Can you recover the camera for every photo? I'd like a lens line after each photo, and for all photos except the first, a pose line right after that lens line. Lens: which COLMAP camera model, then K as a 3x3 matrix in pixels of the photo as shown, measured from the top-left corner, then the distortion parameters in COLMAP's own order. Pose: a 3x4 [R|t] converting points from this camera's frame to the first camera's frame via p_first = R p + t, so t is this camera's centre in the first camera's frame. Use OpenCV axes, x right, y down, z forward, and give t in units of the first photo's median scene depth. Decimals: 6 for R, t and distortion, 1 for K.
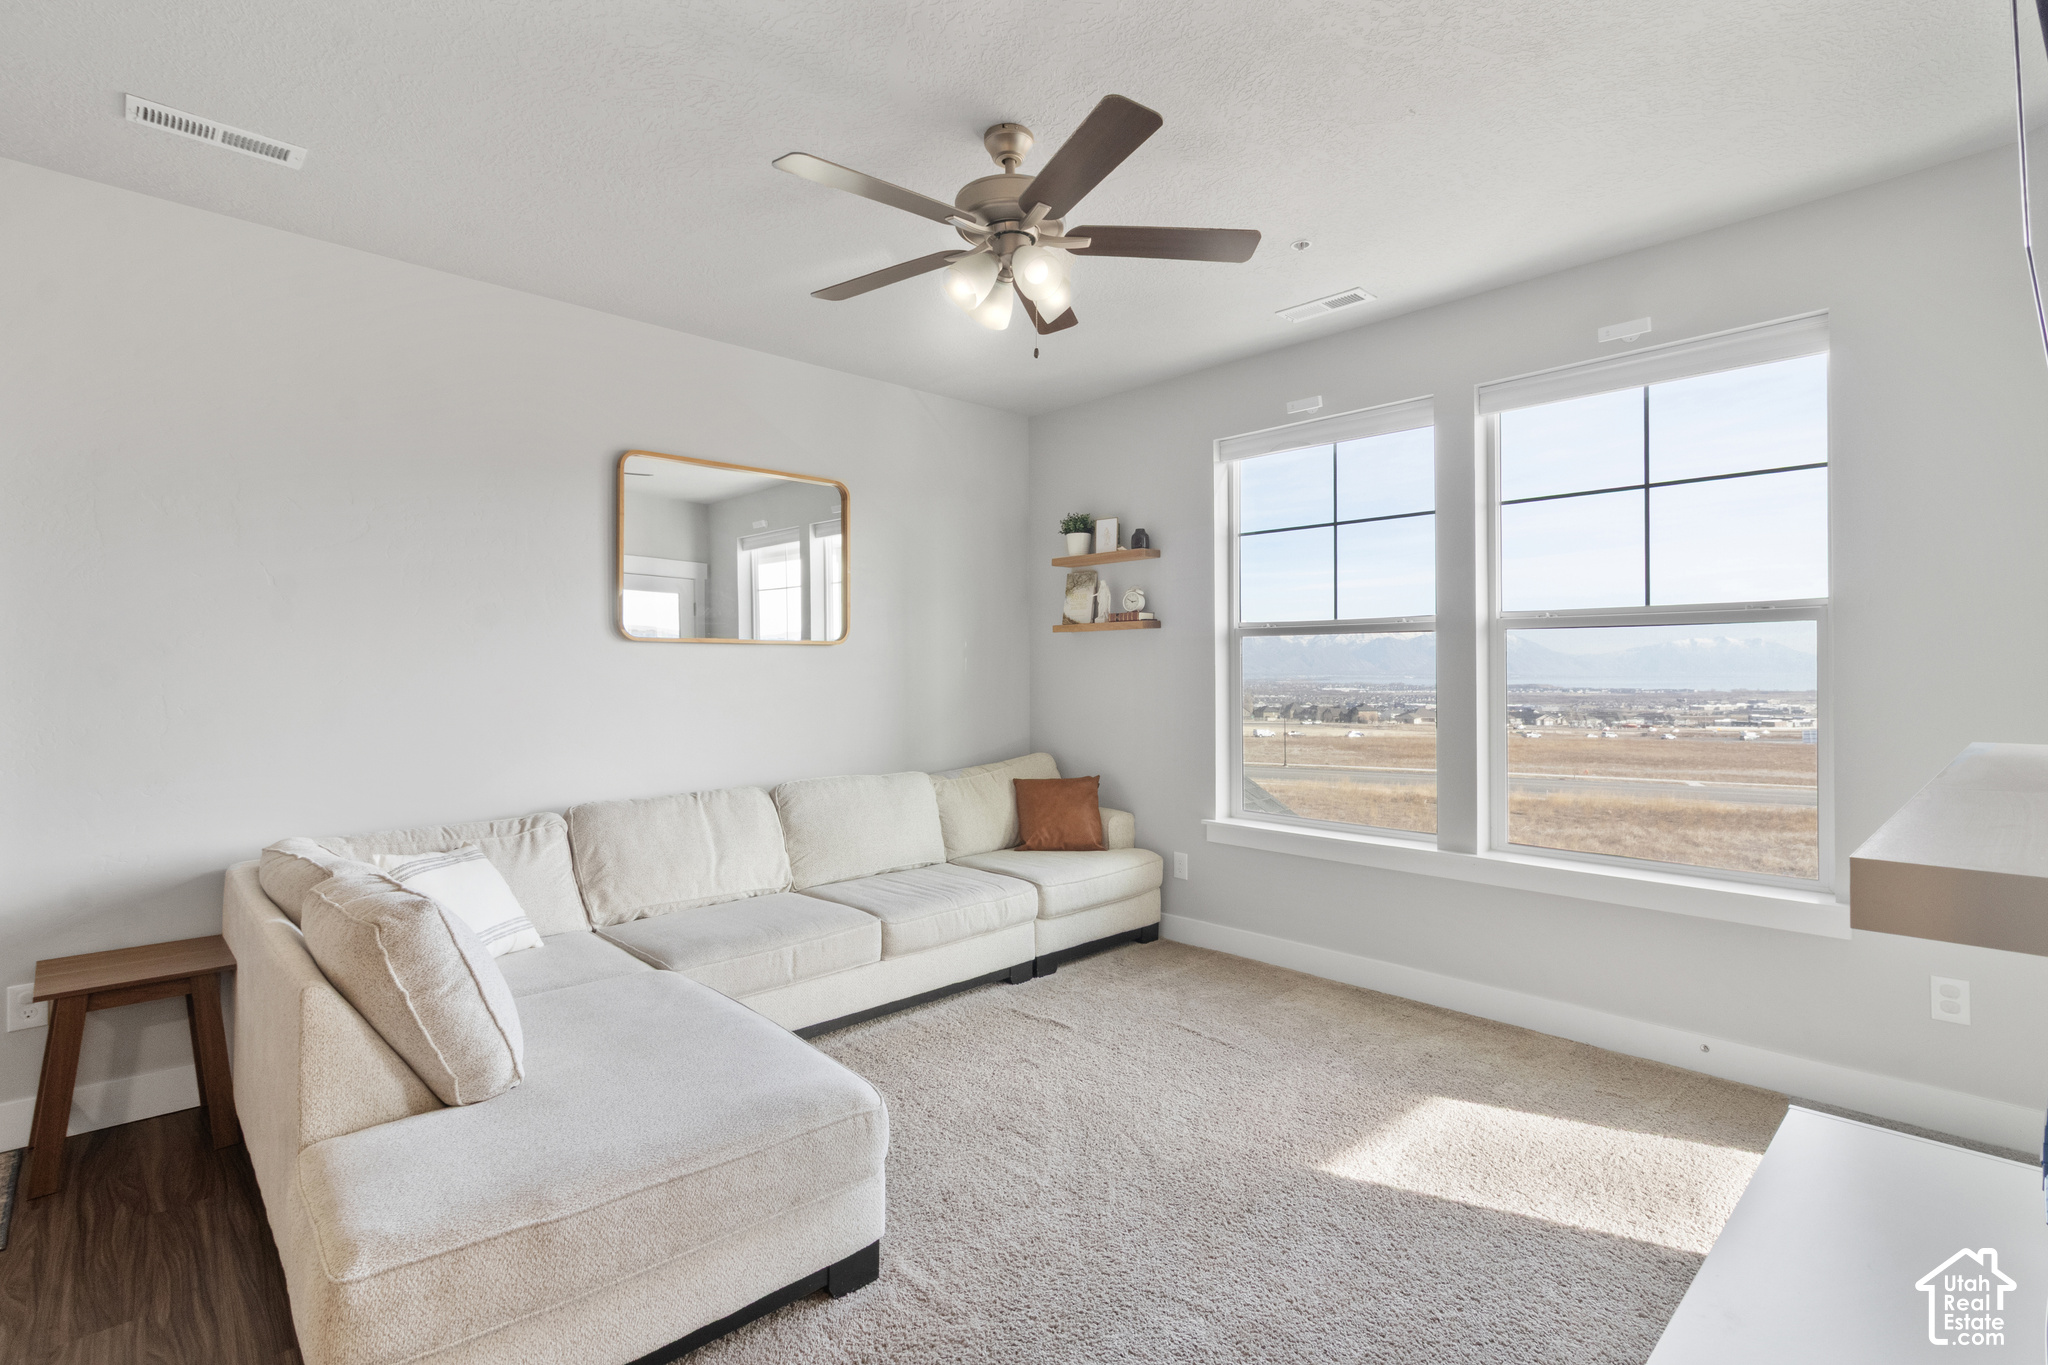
lens RADIAL K [[955.1, 0, 1025.4], [0, 955.1, 668.9], [0, 0, 1]] dist [0.003366, 0.000855]
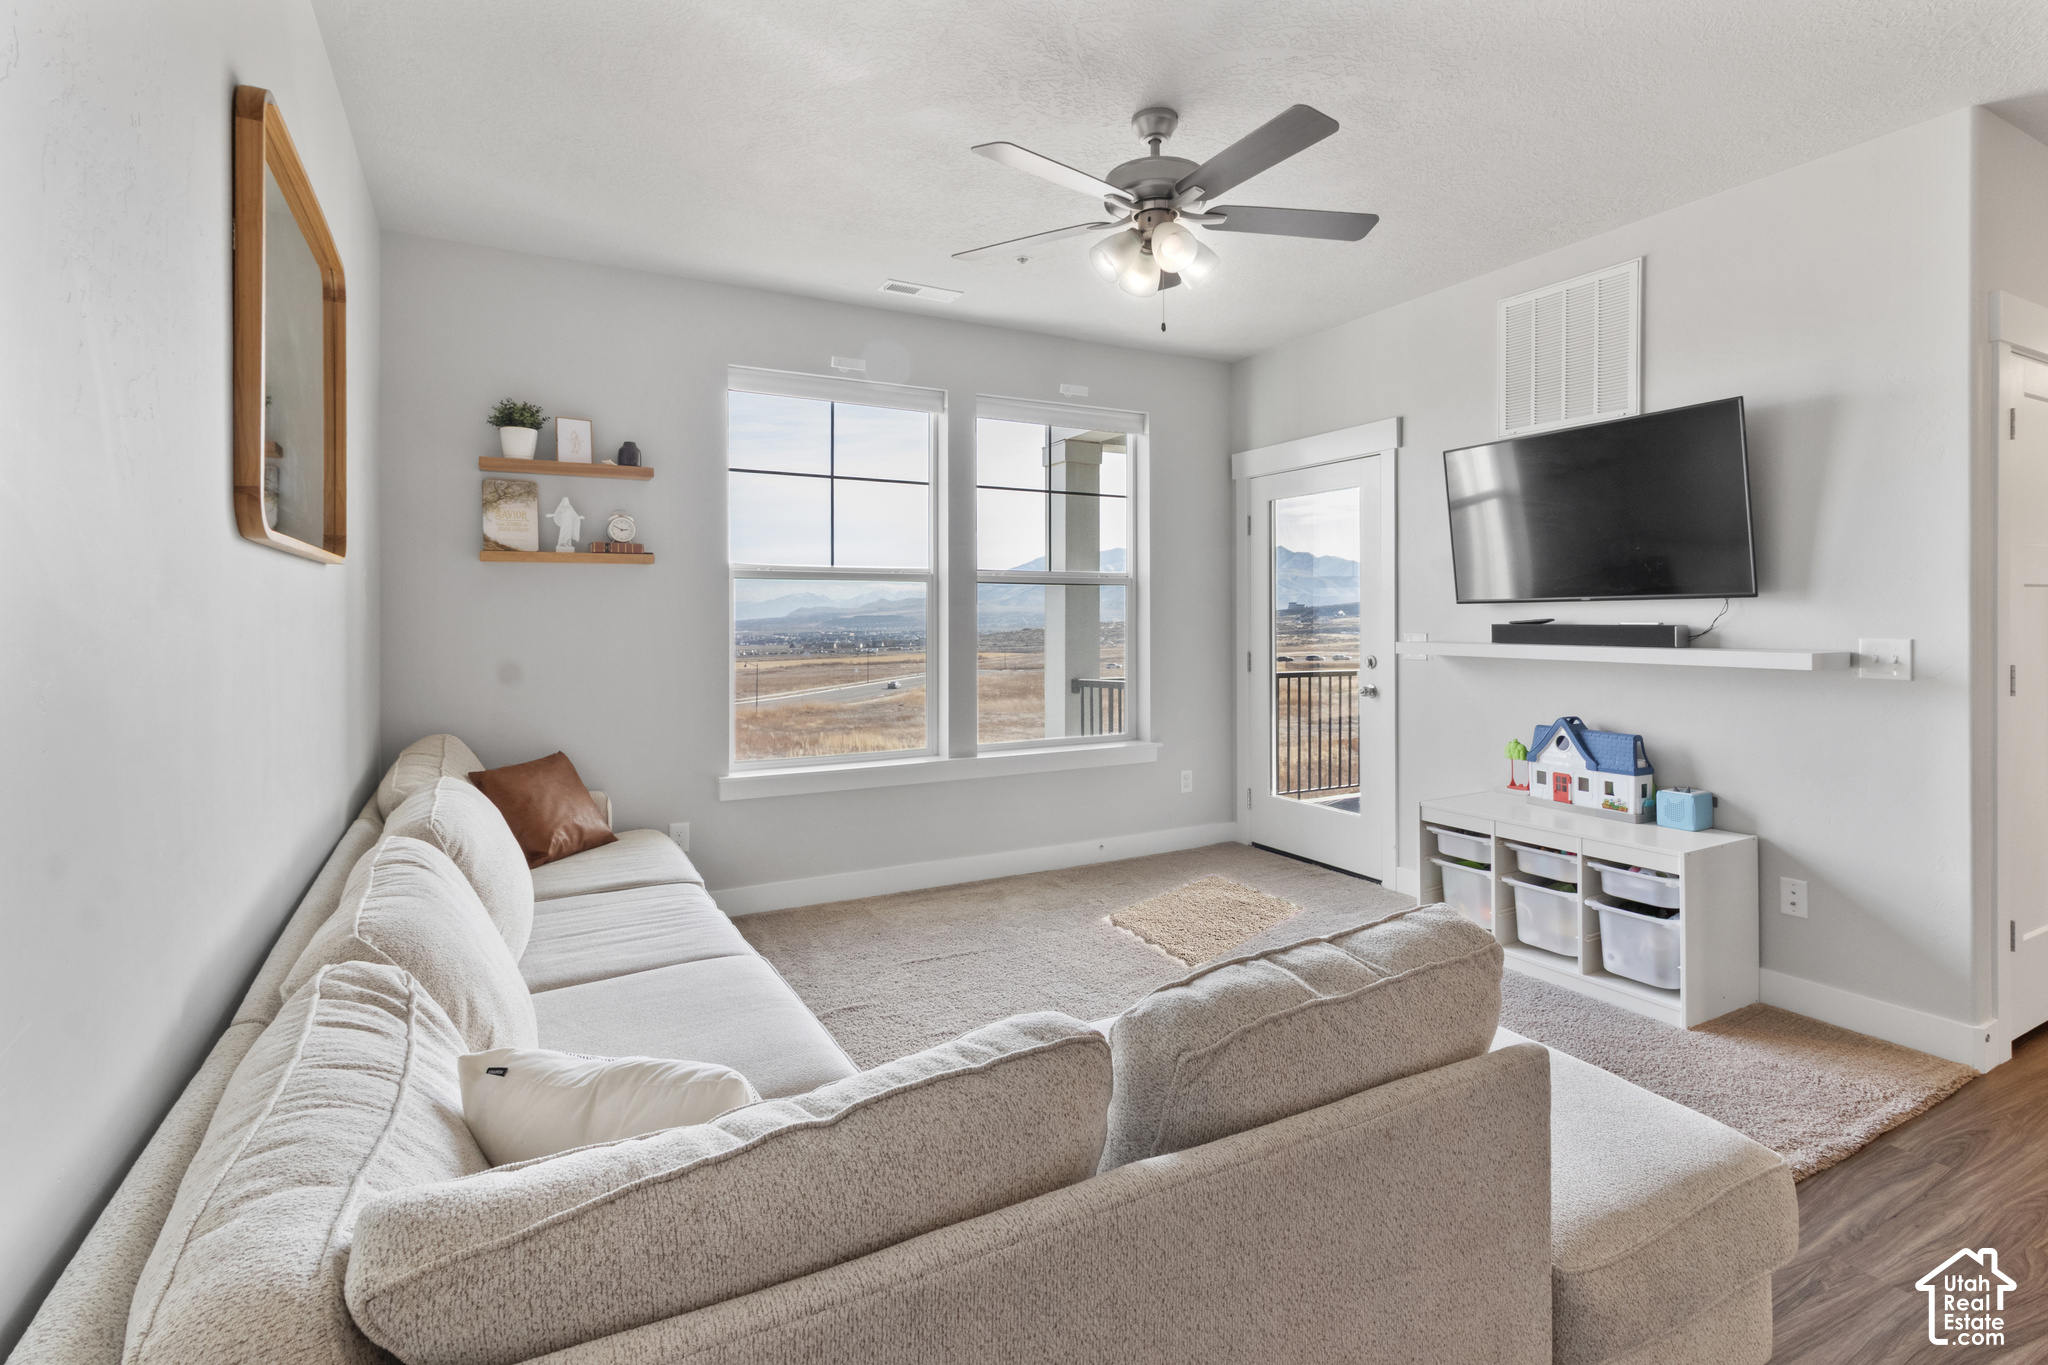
lens RADIAL K [[955.1, 0, 999.3], [0, 955.1, 622.0], [0, 0, 1]] dist [0.003366, 0.000855]
pose [[0.276583, -0.004265, 0.960981, -0.612005], [0.001047, 0.999991, 0.004137, 0.005294], [-0.960990, -0.000138, 0.276585, 0.491053]]
